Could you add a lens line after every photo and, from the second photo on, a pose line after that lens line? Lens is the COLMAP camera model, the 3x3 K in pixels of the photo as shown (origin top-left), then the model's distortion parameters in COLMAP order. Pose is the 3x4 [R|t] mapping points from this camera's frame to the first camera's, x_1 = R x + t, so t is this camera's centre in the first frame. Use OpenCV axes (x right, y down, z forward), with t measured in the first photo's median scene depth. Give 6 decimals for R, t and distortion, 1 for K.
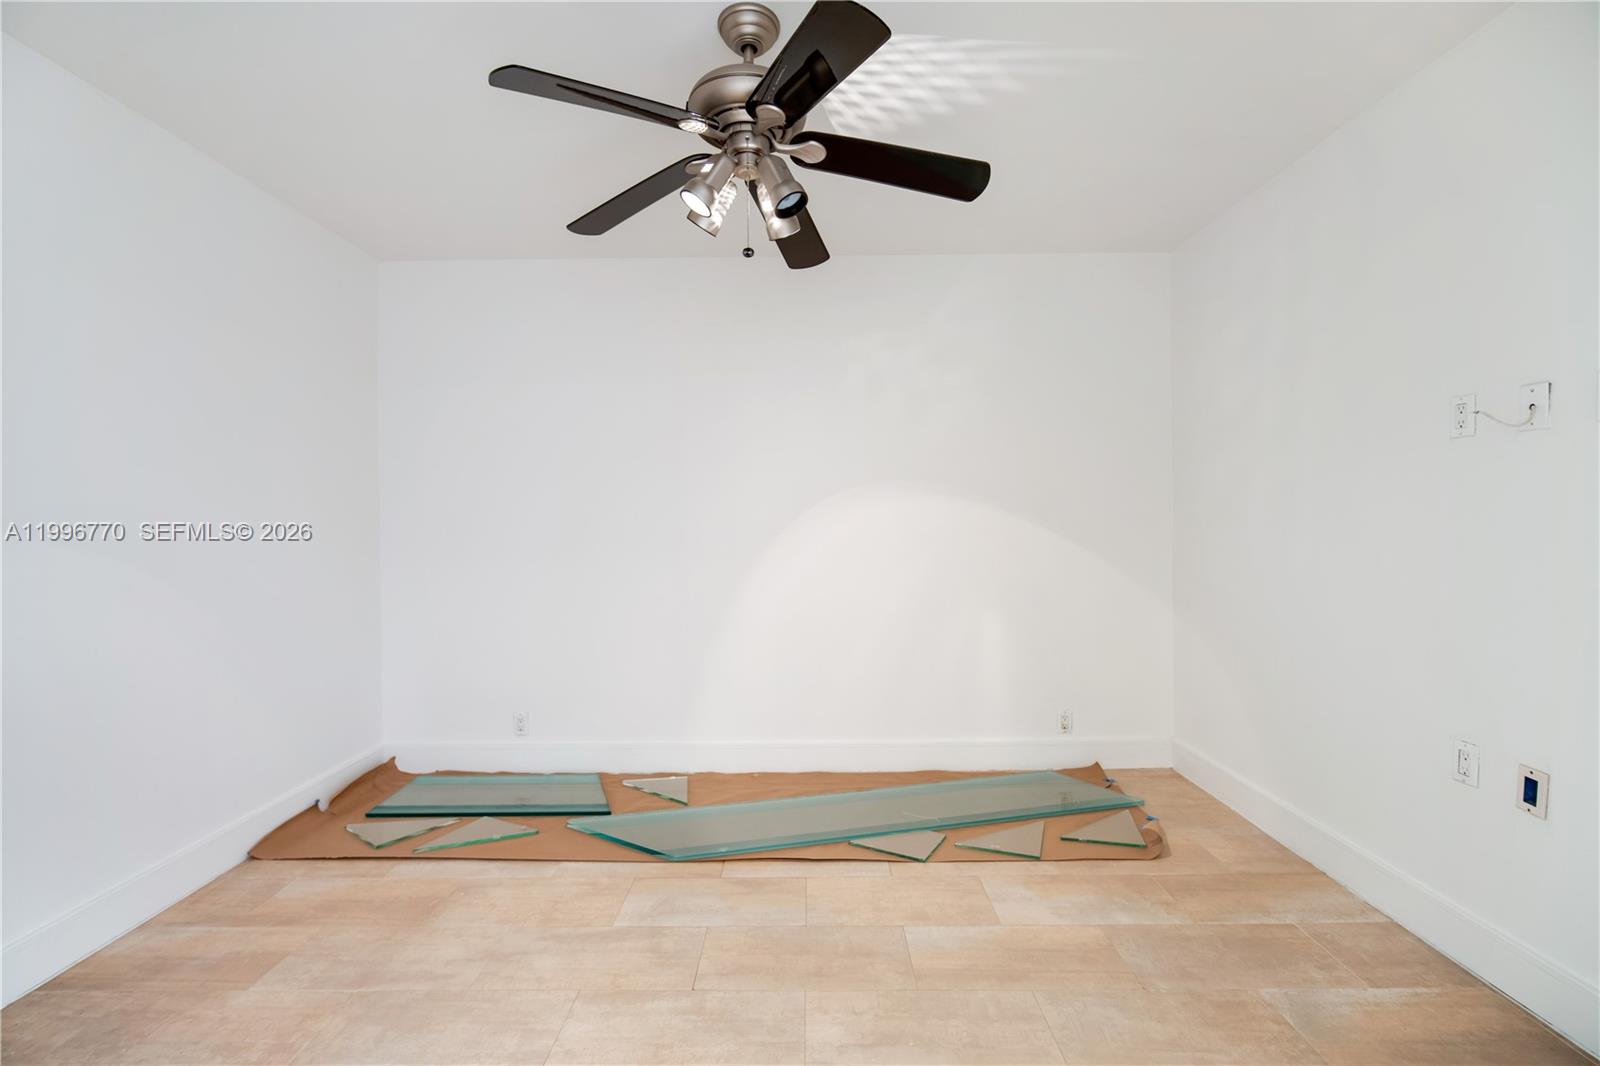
lens RADIAL K [[697.1, 0, 802.4], [0, 697.1, 530.9], [0, 0, 1]] dist [-0.013388, 0.004320]
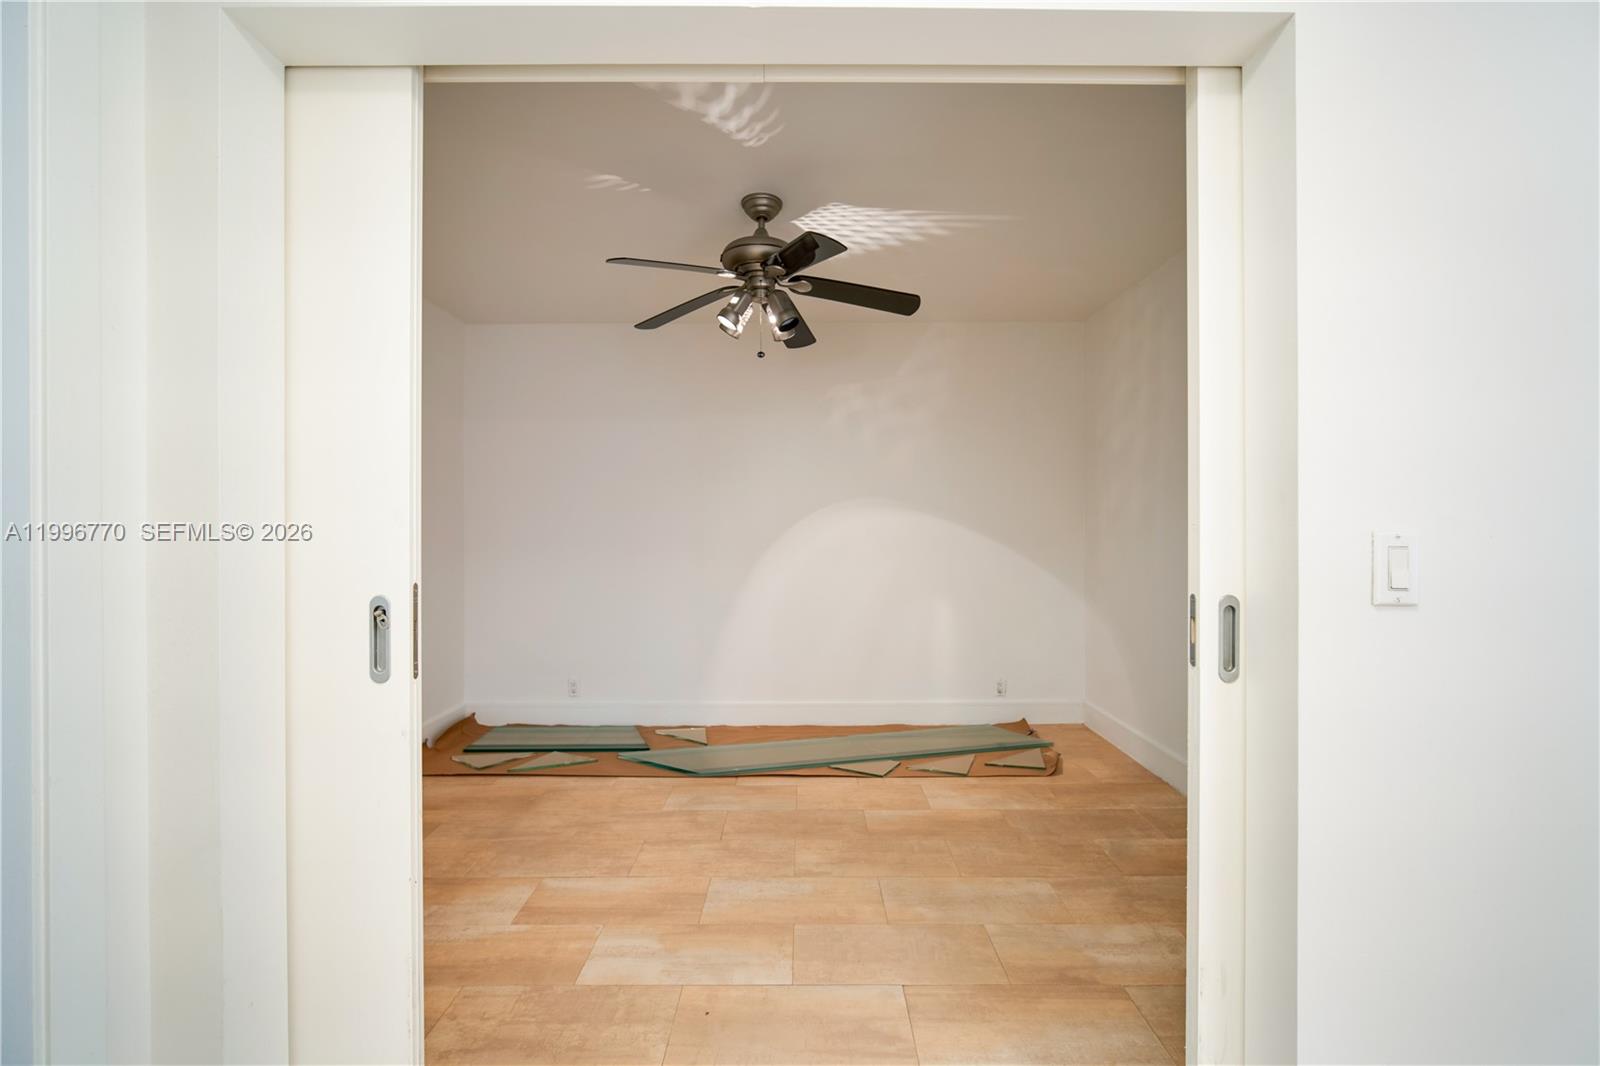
lens RADIAL K [[697.1, 0, 802.1], [0, 697.1, 529.9], [0, 0, 1]] dist [-0.013388, 0.004320]
pose [[0.999962, 0.005755, 0.006571, 0.004366], [-0.005665, 0.999890, -0.013714, 0.006809], [-0.006649, 0.013676, 0.999884, -0.453938]]
